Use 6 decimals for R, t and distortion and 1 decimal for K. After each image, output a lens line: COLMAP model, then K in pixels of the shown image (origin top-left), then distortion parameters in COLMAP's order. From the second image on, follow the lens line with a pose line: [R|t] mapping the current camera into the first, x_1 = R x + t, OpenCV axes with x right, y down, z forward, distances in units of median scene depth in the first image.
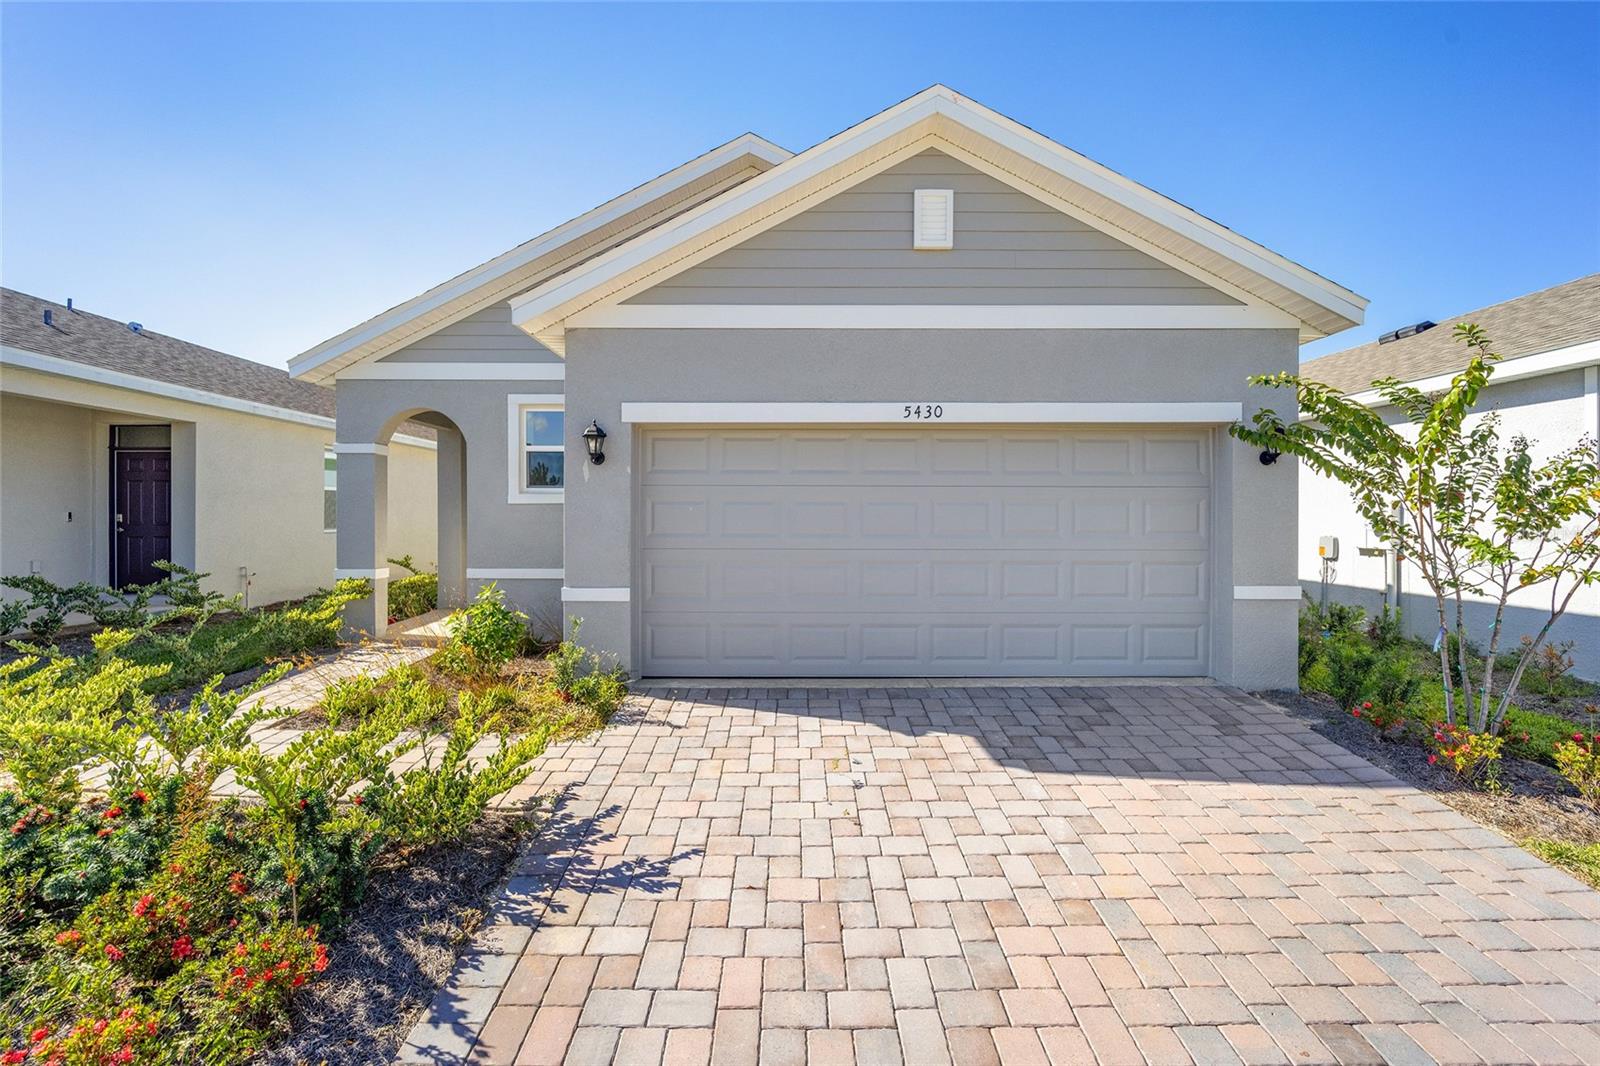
lens RADIAL K [[649.8, 0, 795.5], [0, 649.8, 518.9], [0, 0, 1]] dist [-0.007134, 0.001092]
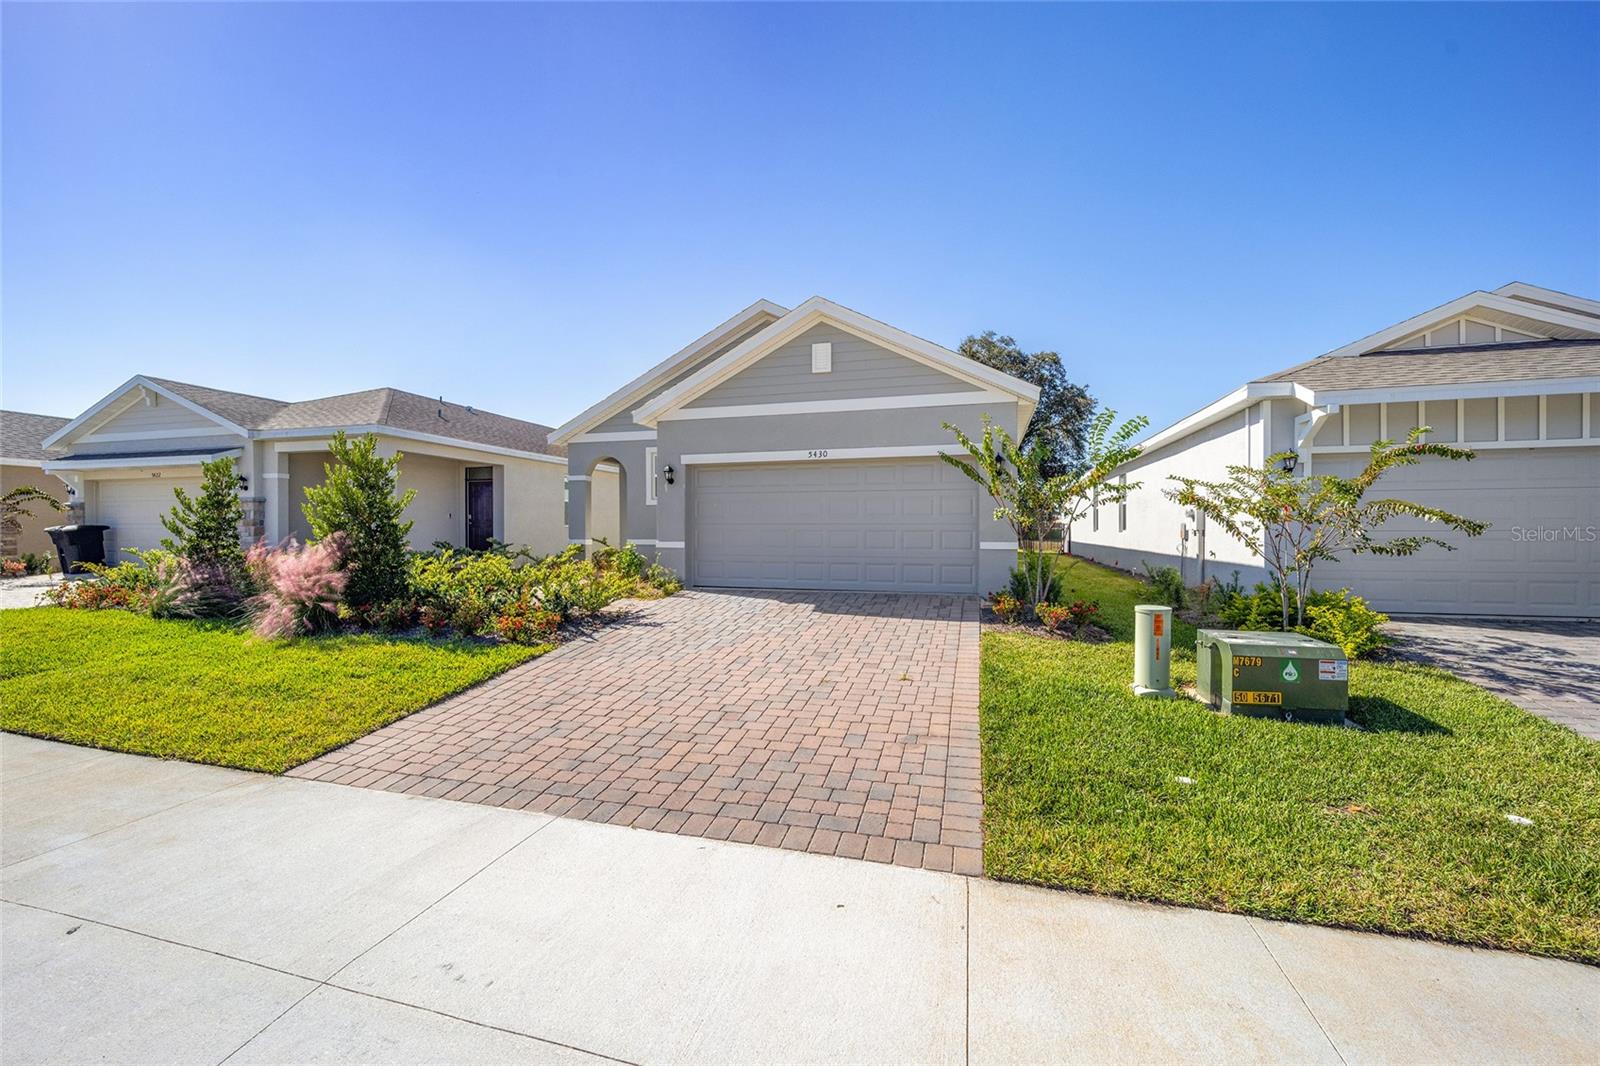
lens RADIAL K [[649.8, 0, 799.2], [0, 649.8, 538.1], [0, 0, 1]] dist [-0.007134, 0.001092]
pose [[0.959660, 0.002310, -0.281155, 0.703982], [0.001028, 0.999931, 0.011724, 0.070031], [0.281162, -0.011540, 0.959591, -0.941013]]
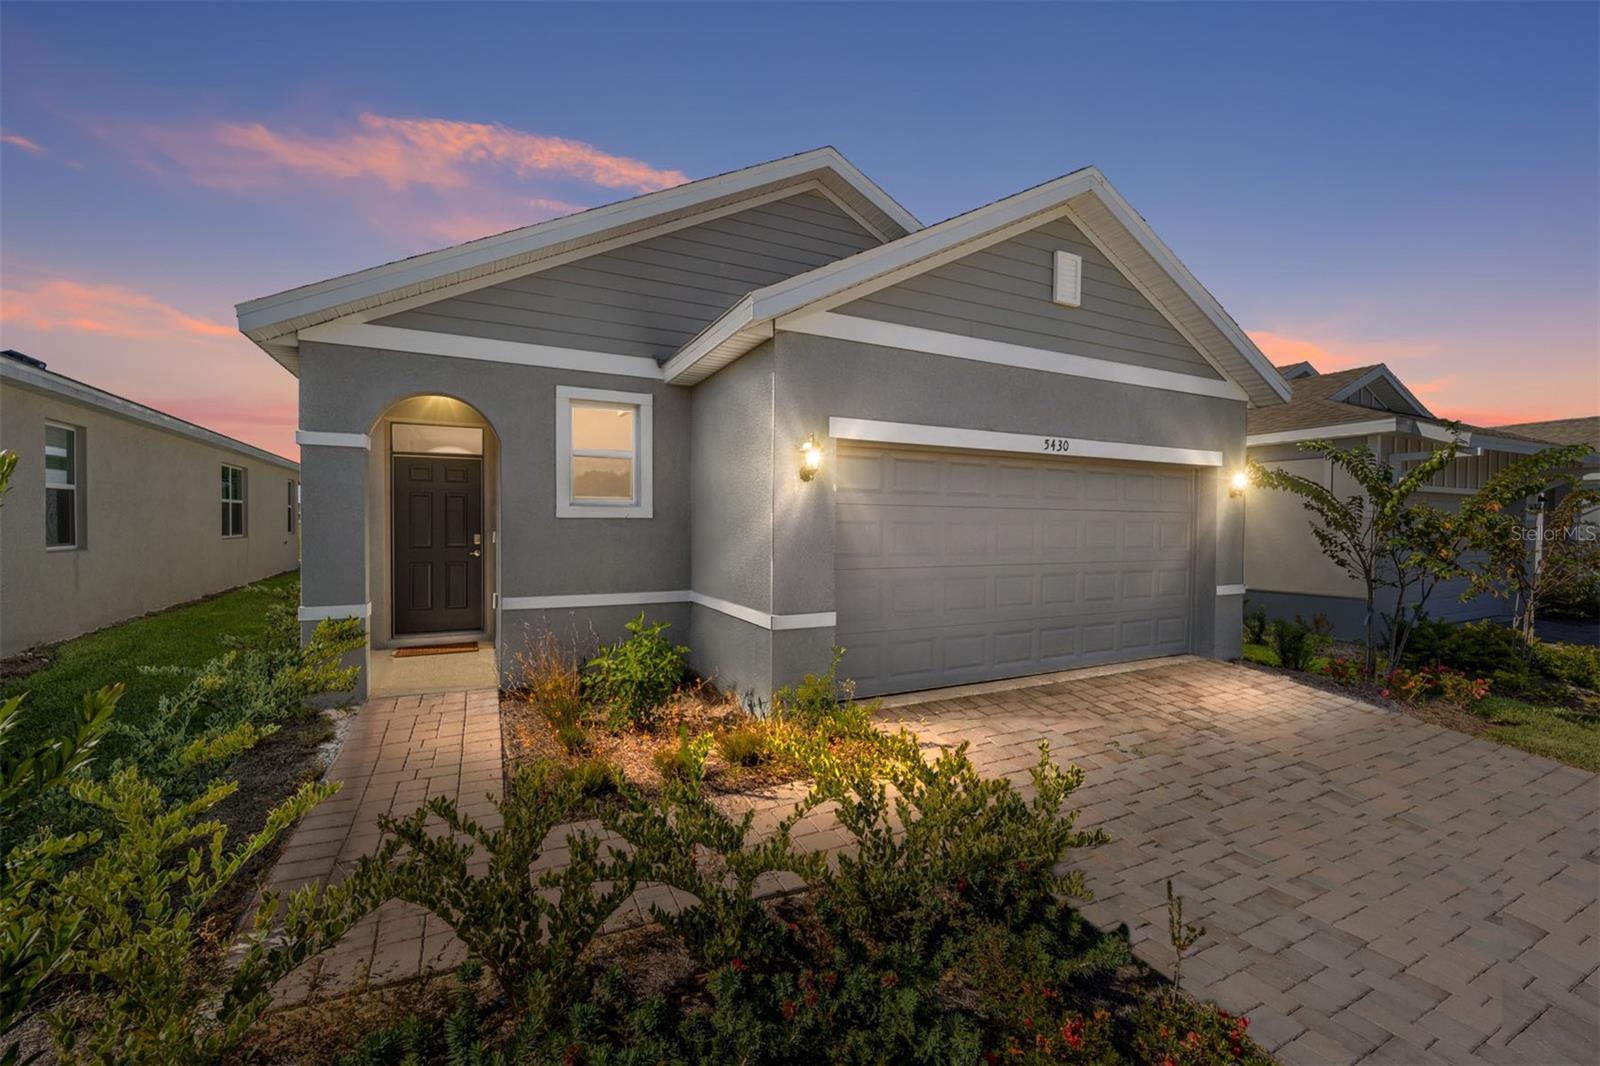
lens RADIAL K [[649.8, 0, 794.7], [0, 649.8, 529.0], [0, 0, 1]] dist [-0.007134, 0.001092]
pose [[0.897963, 0.002420, 0.440065, -0.722625], [-0.005106, 0.999975, 0.004920, -0.019912], [-0.440042, -0.006665, 0.897952, 0.171428]]
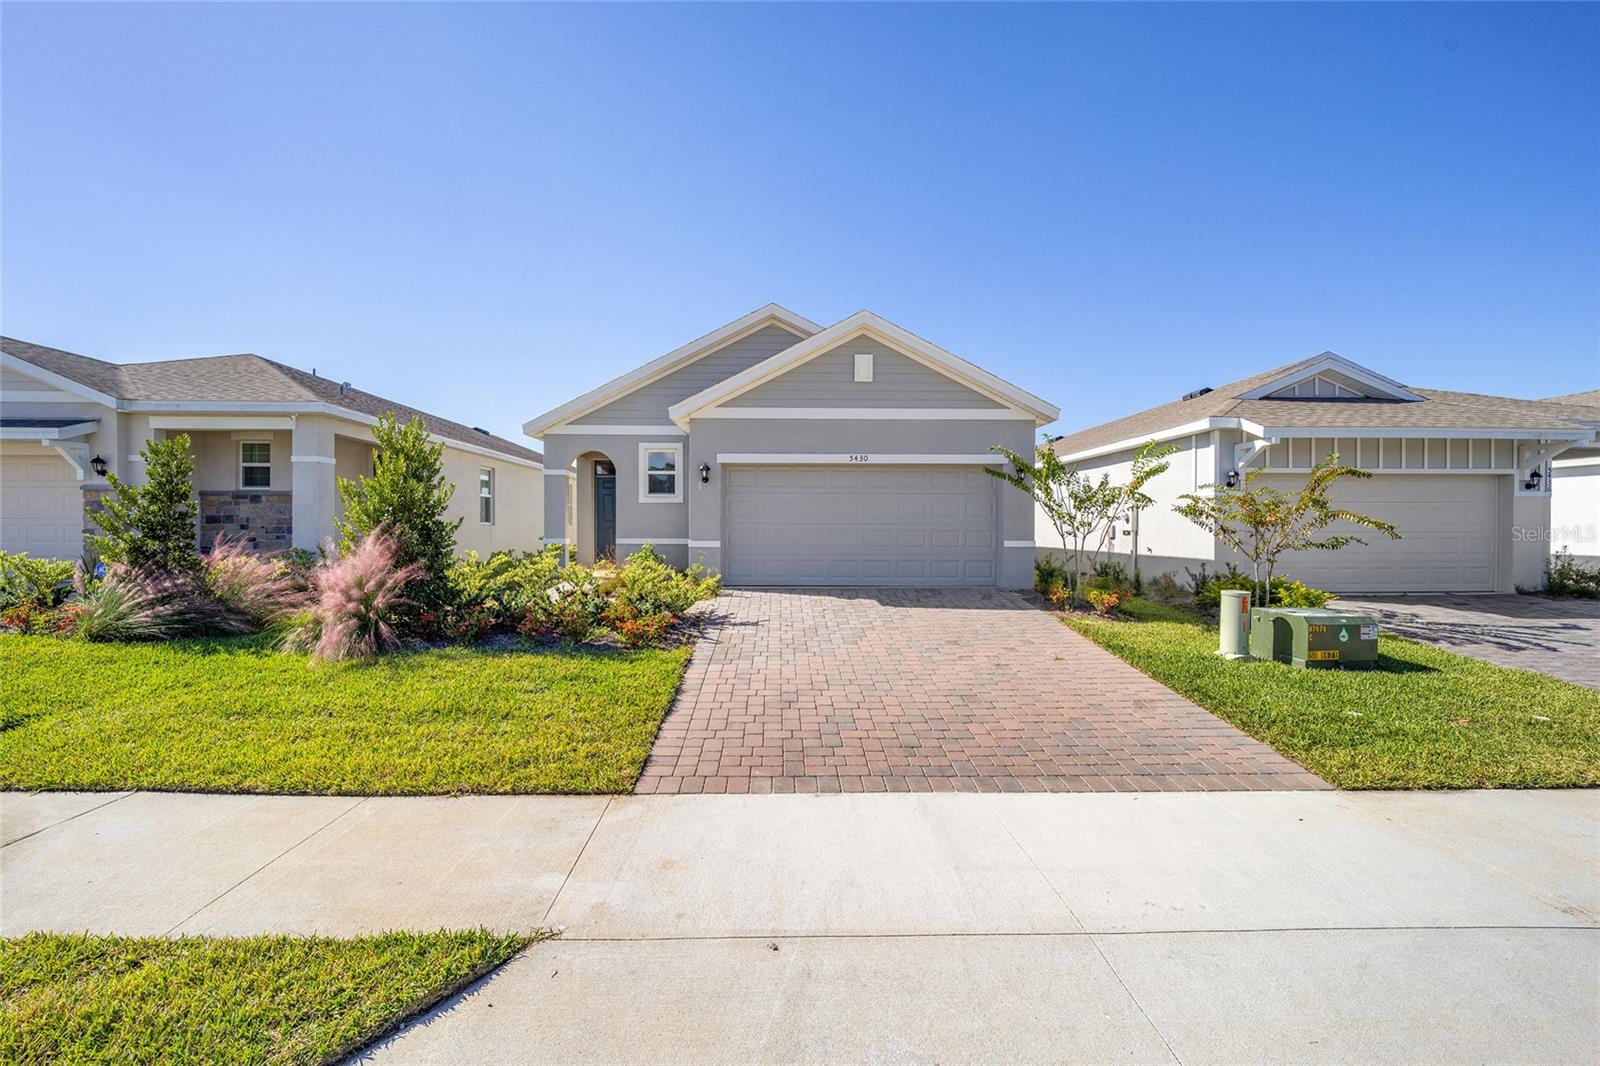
lens RADIAL K [[649.8, 0, 798.4], [0, 649.8, 534.4], [0, 0, 1]] dist [-0.007134, 0.001092]
pose [[0.999812, 0.001935, 0.019308, -0.041341], [-0.002085, 0.999968, 0.007756, 0.067845], [-0.019292, -0.007795, 0.999784, -1.122888]]
